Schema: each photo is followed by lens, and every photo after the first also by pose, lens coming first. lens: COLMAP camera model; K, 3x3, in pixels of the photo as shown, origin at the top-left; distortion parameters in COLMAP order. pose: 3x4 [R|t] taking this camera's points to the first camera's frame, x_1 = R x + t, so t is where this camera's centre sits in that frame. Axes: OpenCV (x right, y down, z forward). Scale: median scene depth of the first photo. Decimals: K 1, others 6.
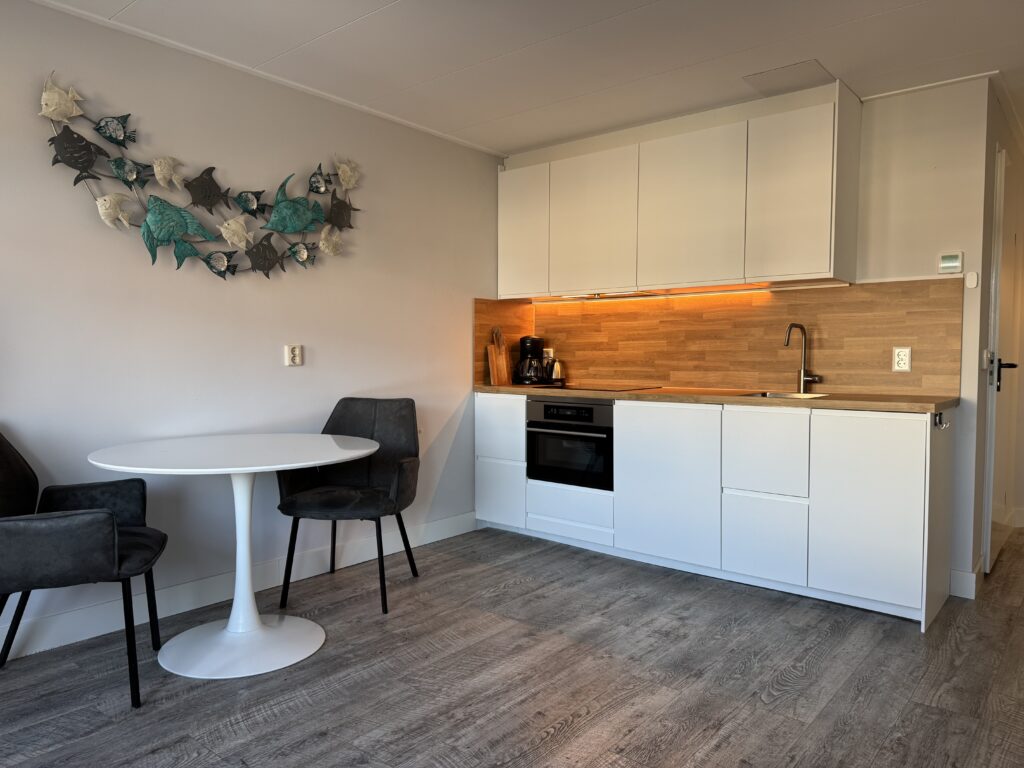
lens RADIAL K [[689.6, 0, 505.8], [0, 689.6, 388.9], [0, 0, 1]] dist [0.040496, -0.032341]
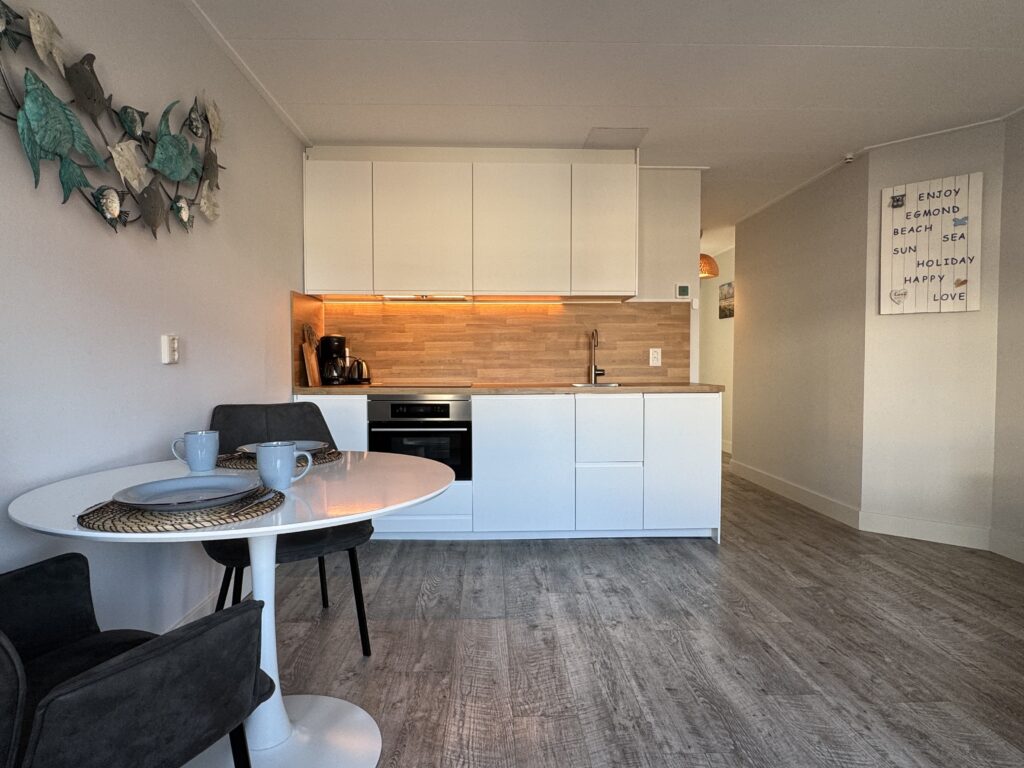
lens RADIAL K [[579.9, 0, 503.1], [0, 579.9, 386.4], [0, 0, 1]] dist [0.004974, 0.002276]
pose [[0.760561, -0.031432, 0.648505, -0.487982], [0.036570, 0.999316, 0.005546, -0.000784], [-0.648235, 0.019497, 0.761190, 0.345963]]
